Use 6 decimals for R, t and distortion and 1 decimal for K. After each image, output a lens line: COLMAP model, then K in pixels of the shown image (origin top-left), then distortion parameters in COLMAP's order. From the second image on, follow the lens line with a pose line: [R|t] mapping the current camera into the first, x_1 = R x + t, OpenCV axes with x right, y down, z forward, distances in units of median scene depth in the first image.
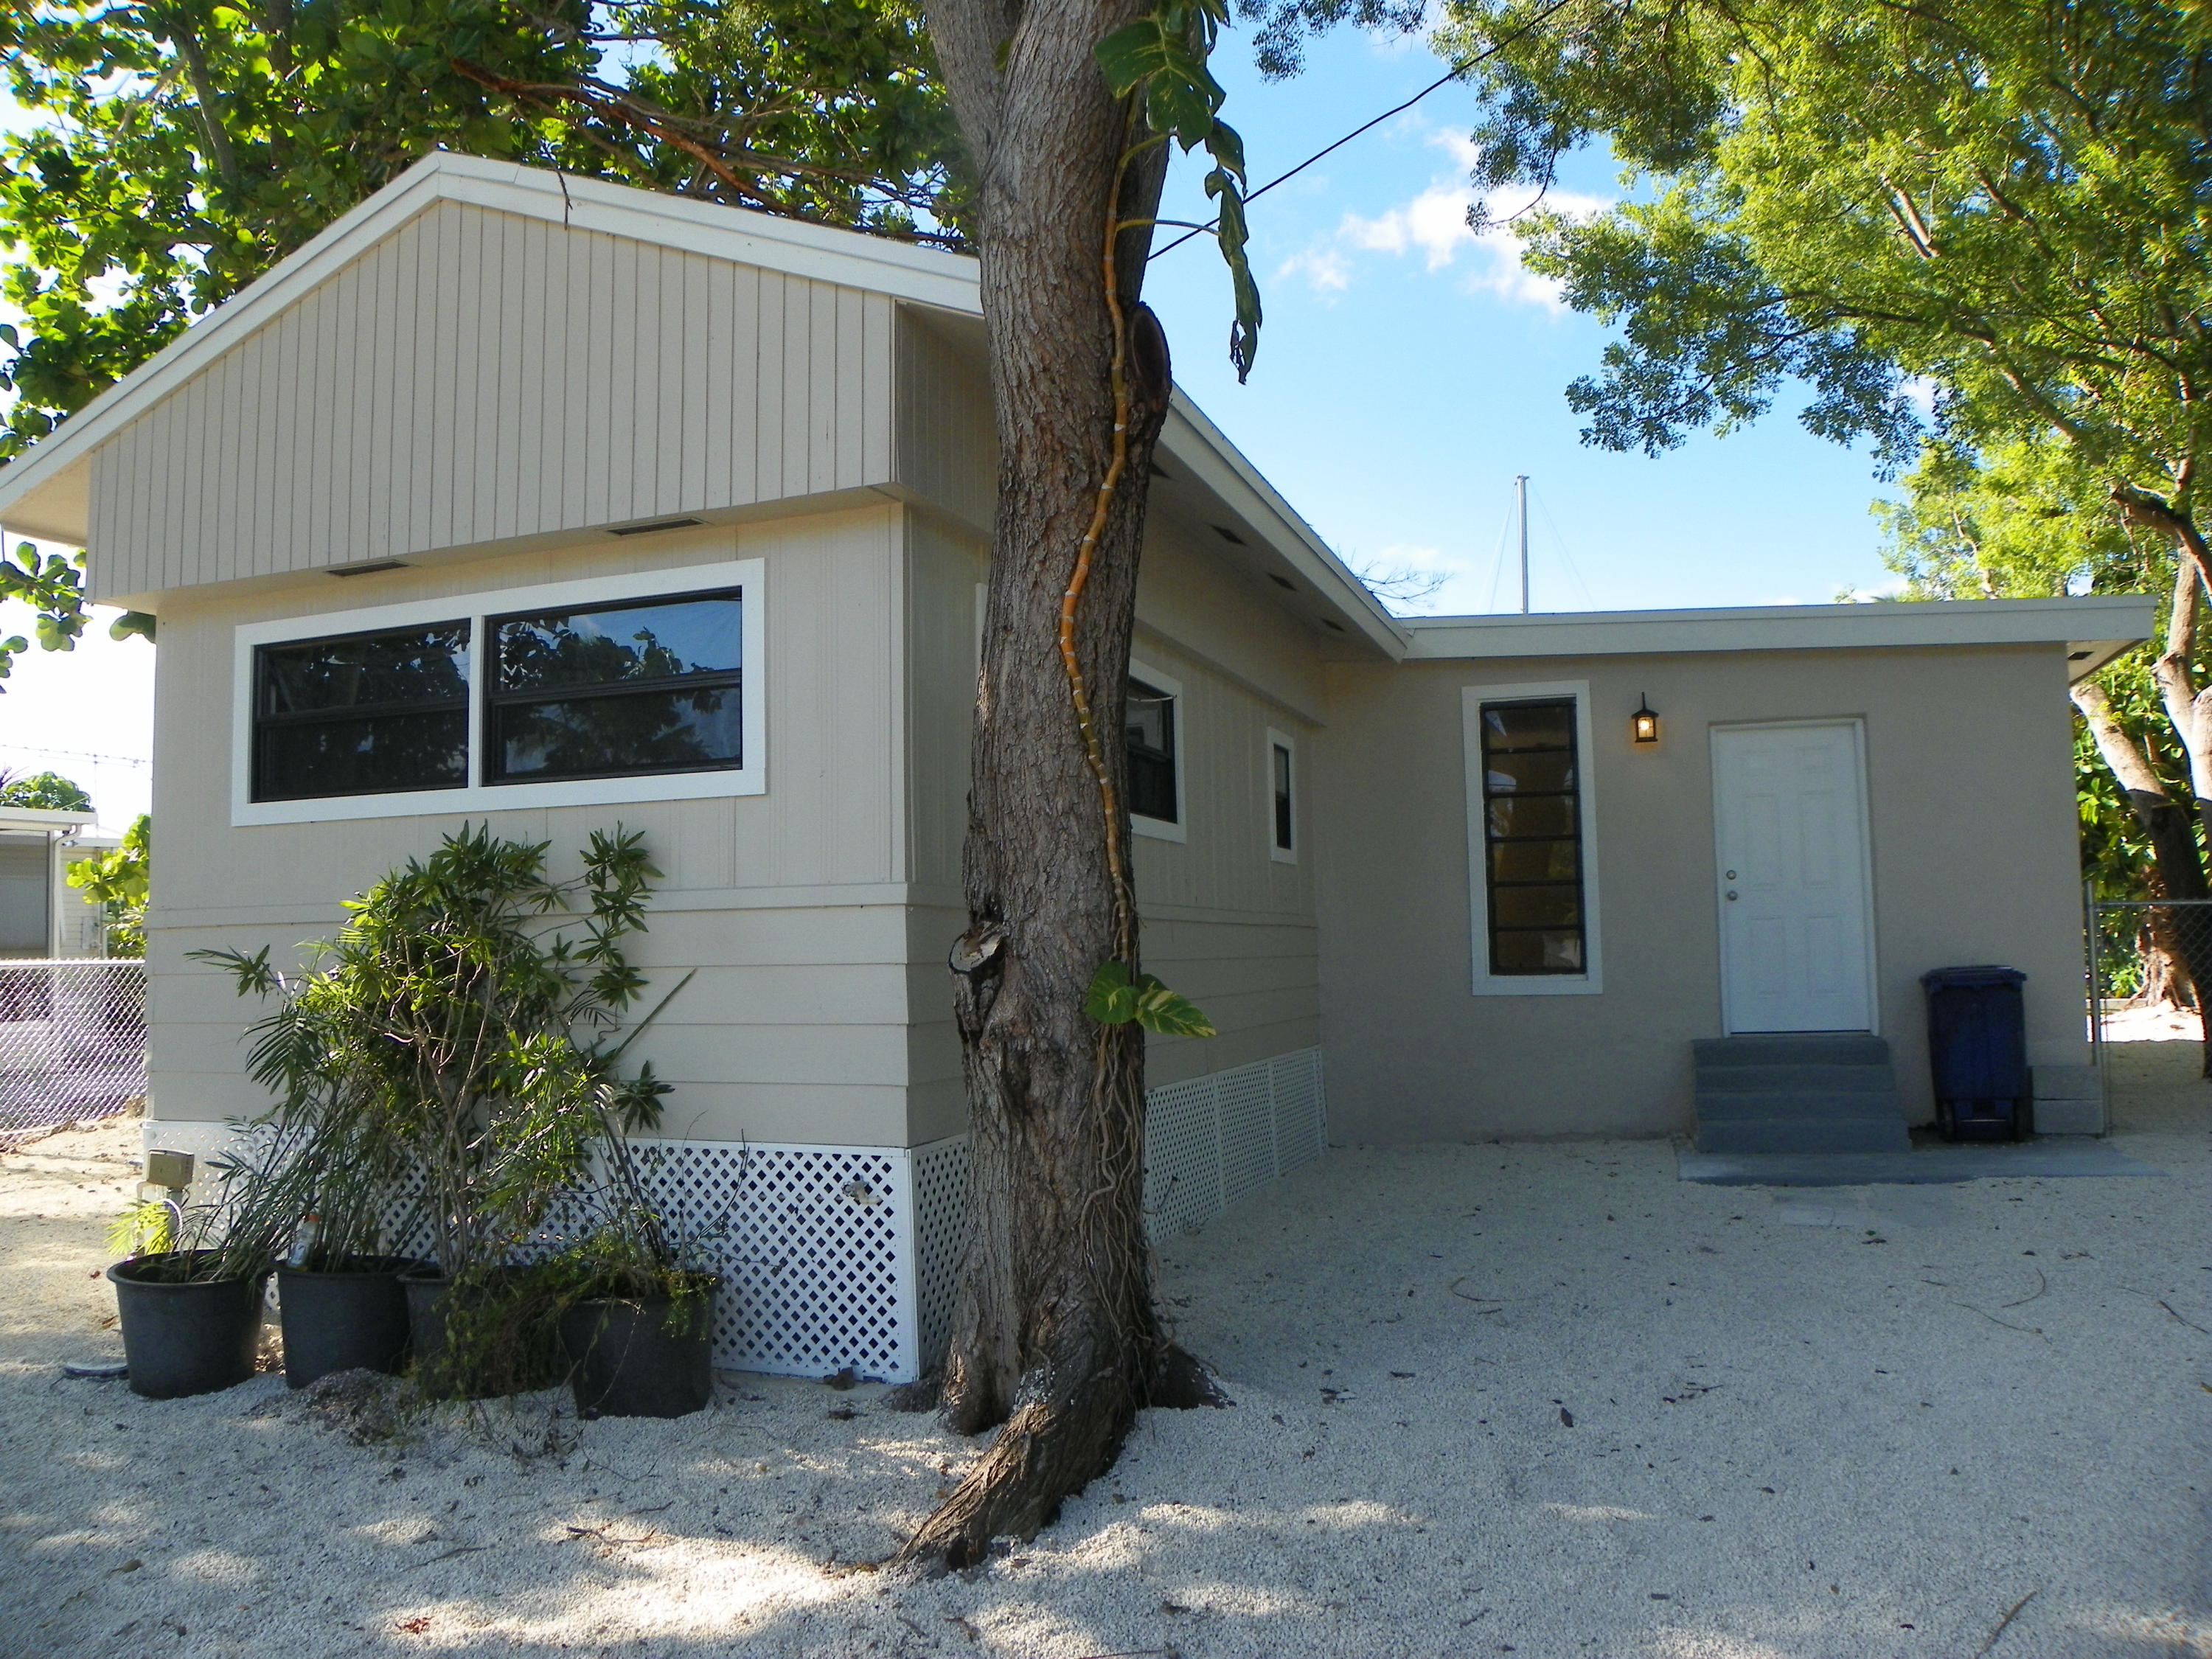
lens RADIAL K [[1656.2, 0, 1106.0], [0, 1656.2, 829.5], [0, 0, 1]] dist [-0.147914, 0.095322]
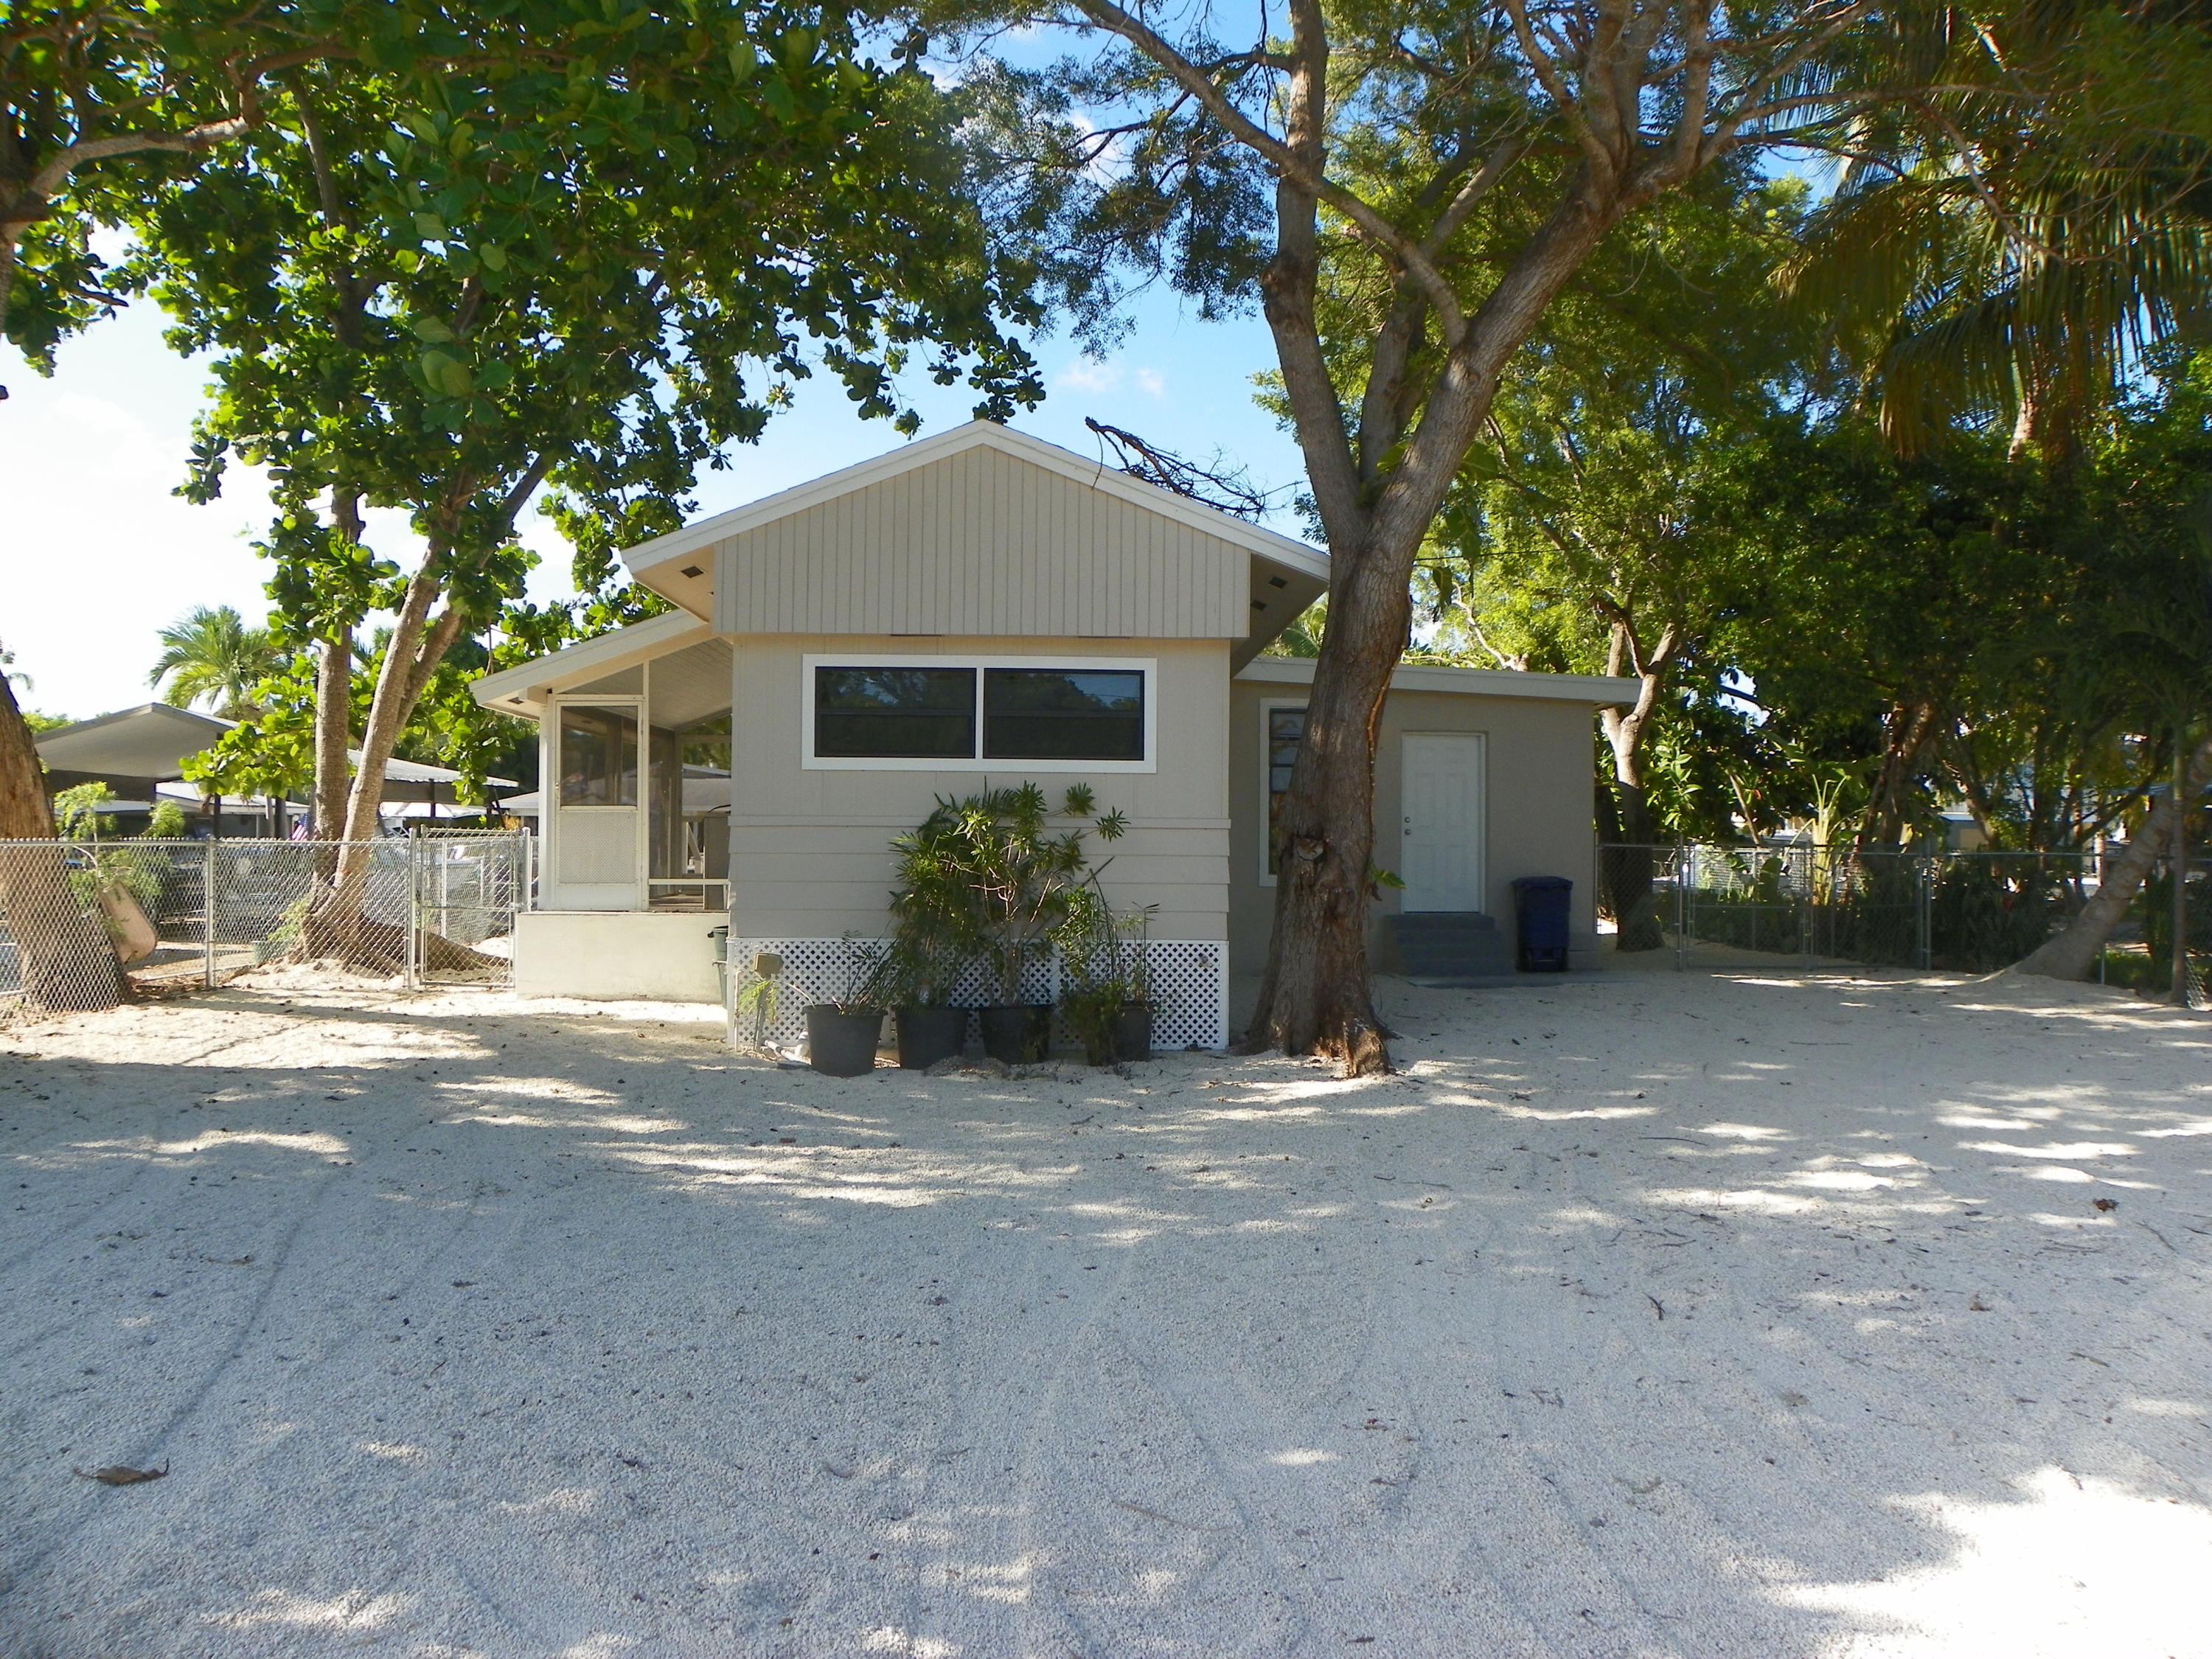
lens RADIAL K [[1656.2, 0, 1106.0], [0, 1656.2, 829.5], [0, 0, 1]] dist [-0.147914, 0.095322]
pose [[0.926870, 0.034068, 0.373832, -1.042854], [-0.054236, 0.997578, 0.043560, -0.038129], [-0.371443, -0.060649, 0.926473, -0.918708]]
